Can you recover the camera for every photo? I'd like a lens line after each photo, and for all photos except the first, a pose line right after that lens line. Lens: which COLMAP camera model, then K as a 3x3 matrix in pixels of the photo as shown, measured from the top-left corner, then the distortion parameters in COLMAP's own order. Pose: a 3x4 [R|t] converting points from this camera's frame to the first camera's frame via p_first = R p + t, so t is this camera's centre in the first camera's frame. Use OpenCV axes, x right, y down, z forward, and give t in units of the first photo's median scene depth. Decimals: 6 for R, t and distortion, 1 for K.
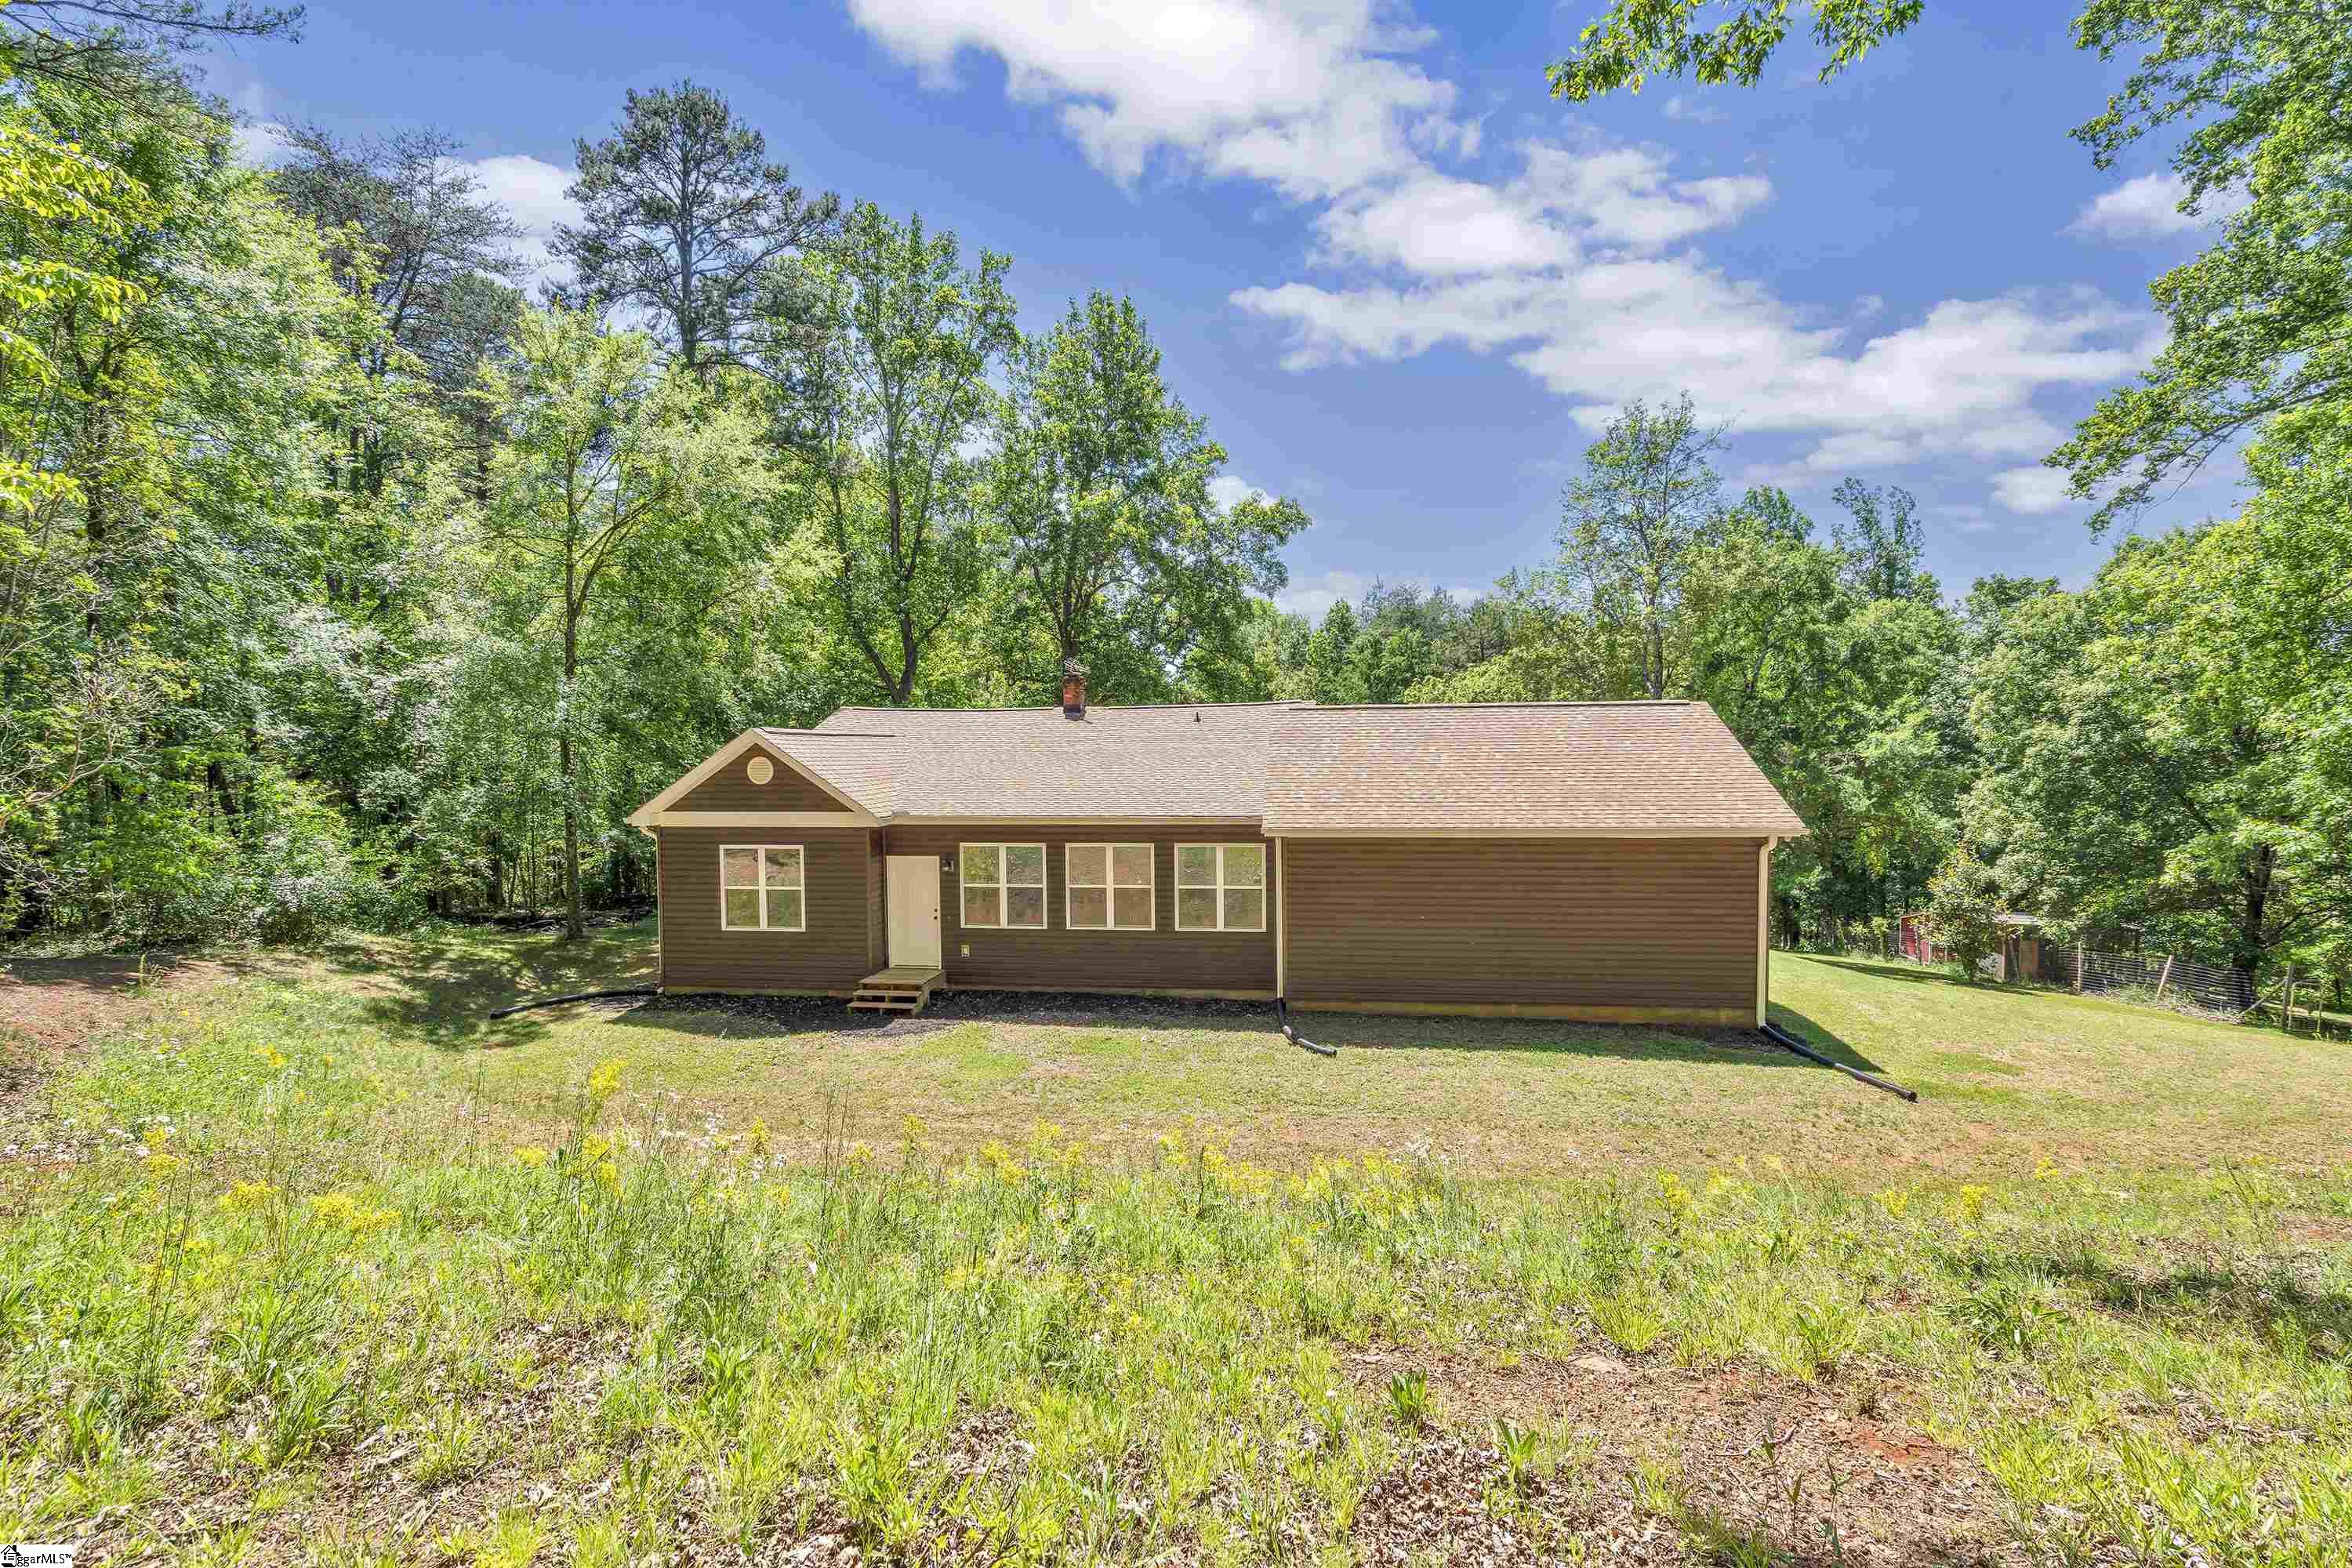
lens RADIAL K [[1042.2, 0, 1172.4], [0, 1042.2, 785.3], [0, 0, 1]] dist [-0.012819, 0.000250]
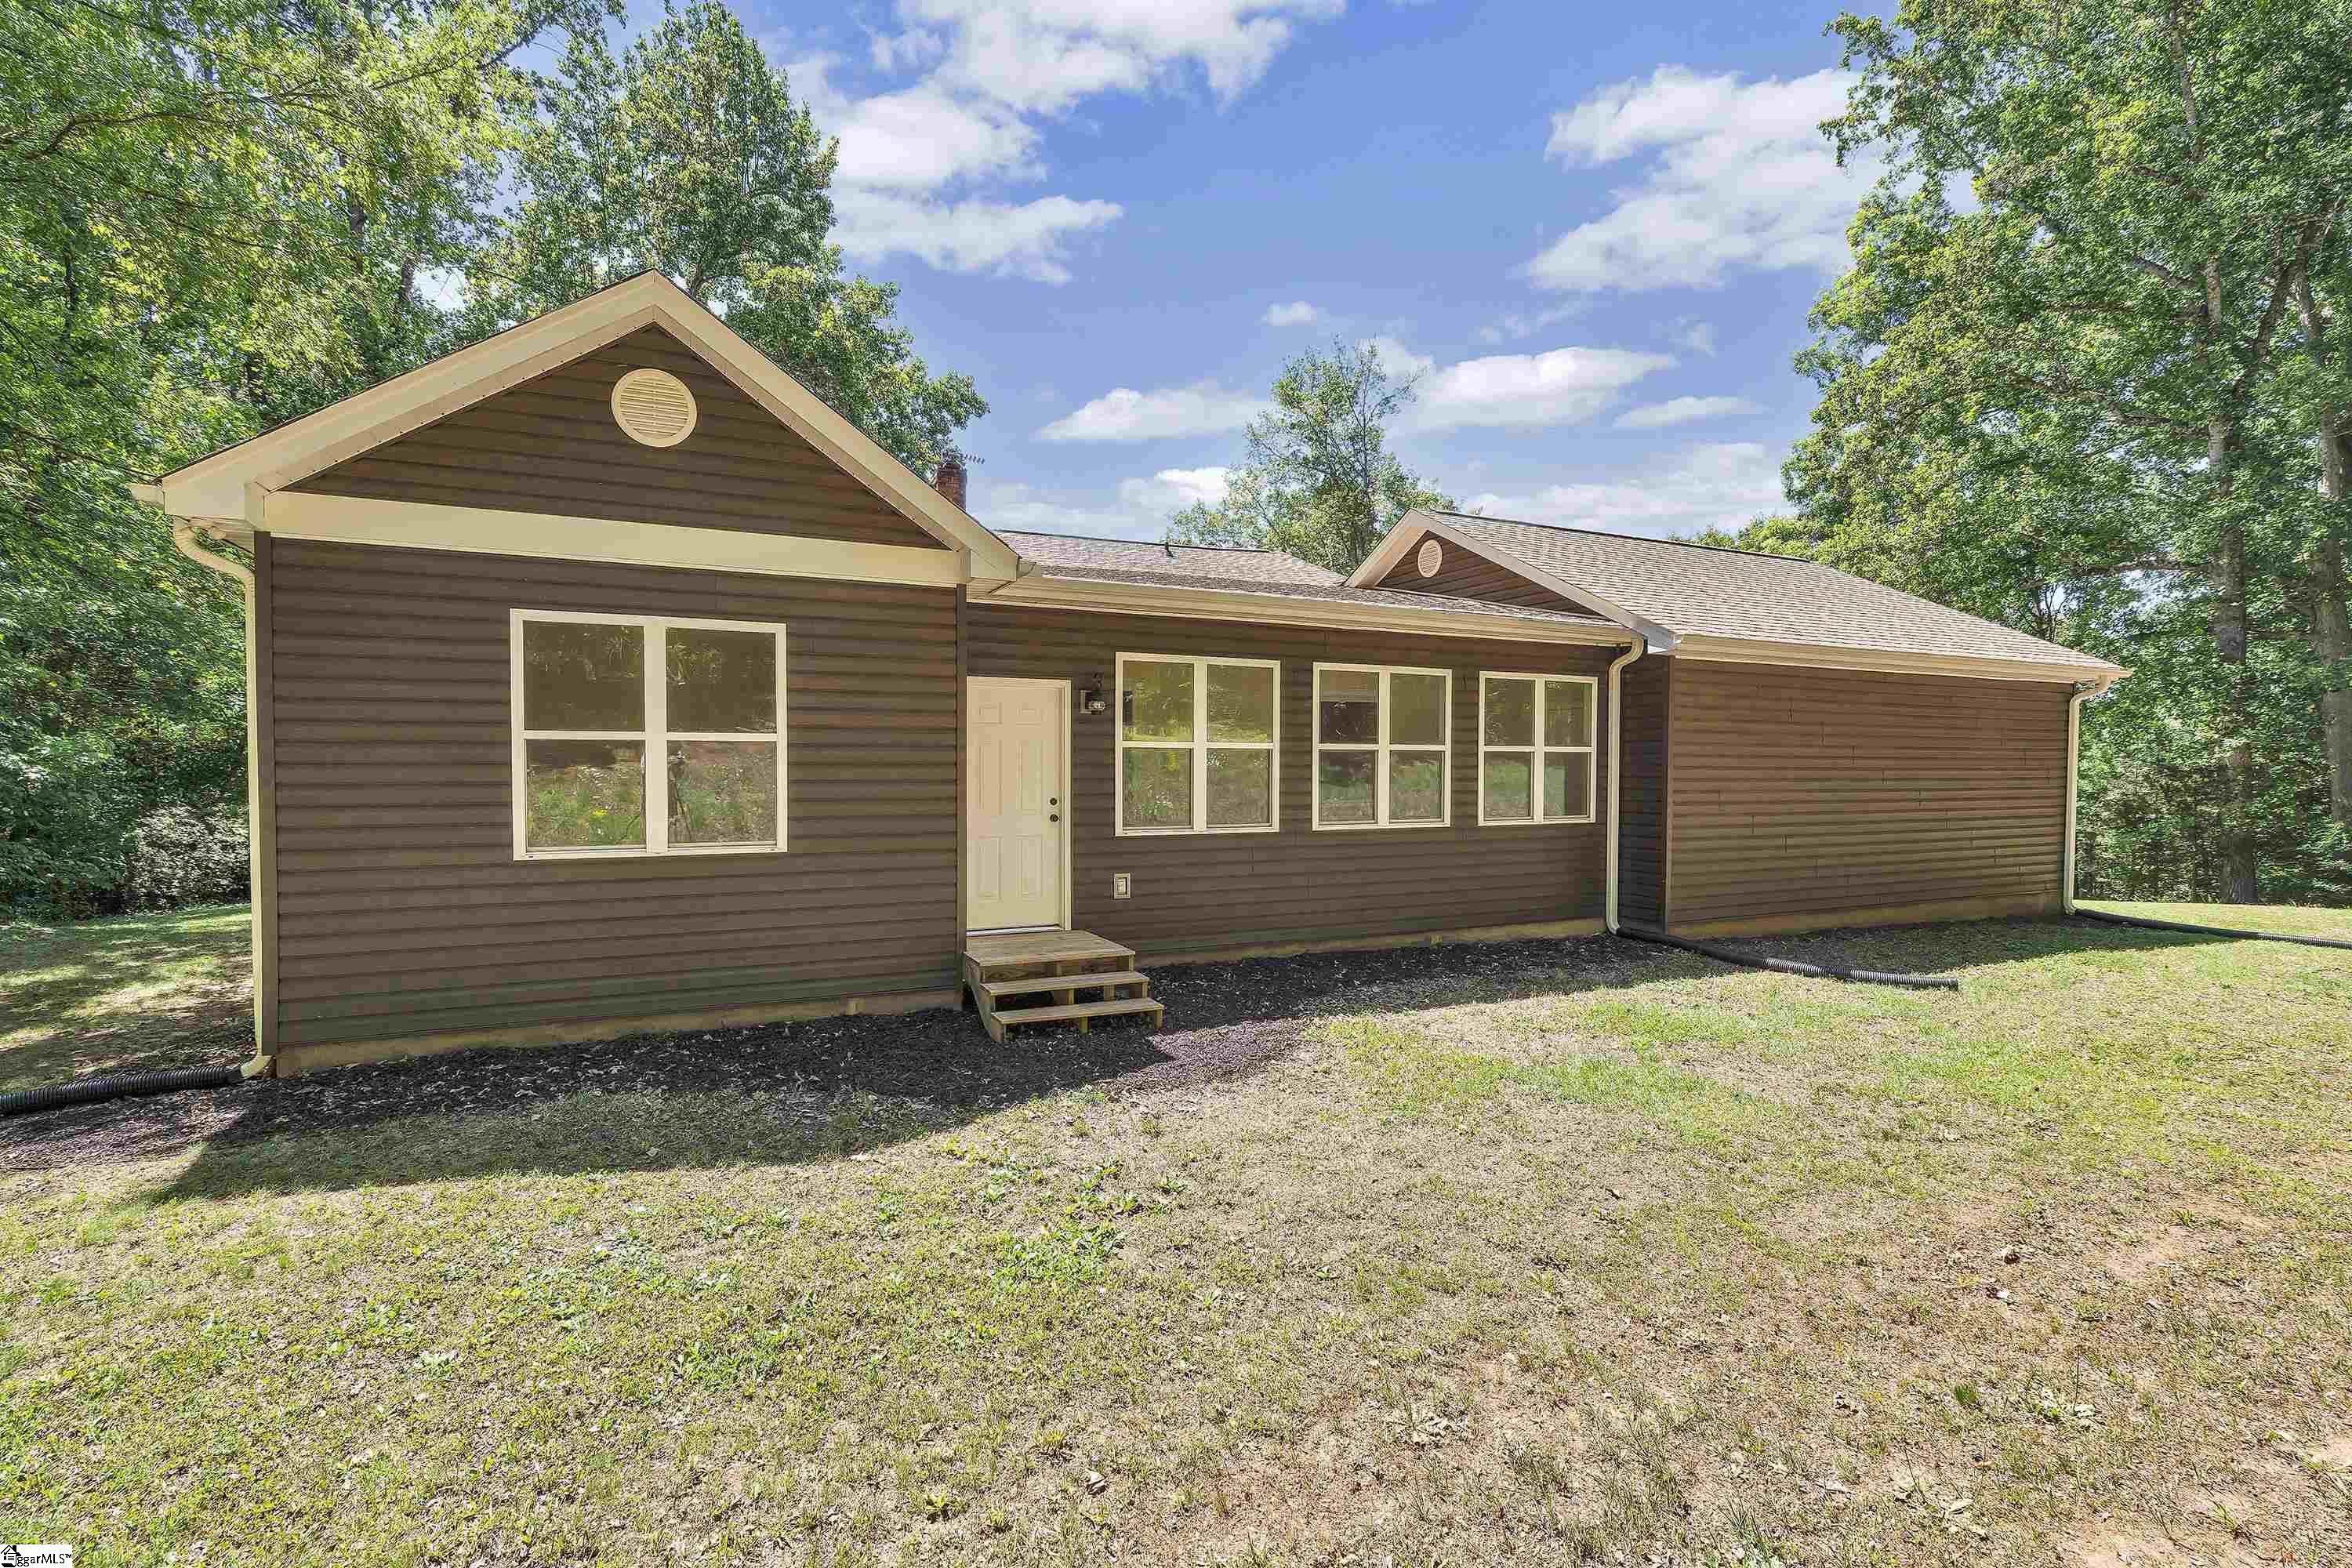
lens RADIAL K [[1042.2, 0, 1178.0], [0, 1042.2, 780.2], [0, 0, 1]] dist [-0.012819, 0.000250]
pose [[0.839448, 0.004990, 0.543416, -0.440753], [0.005346, 0.999834, -0.017438, 0.122231], [-0.543413, 0.017543, 0.839282, 0.605213]]
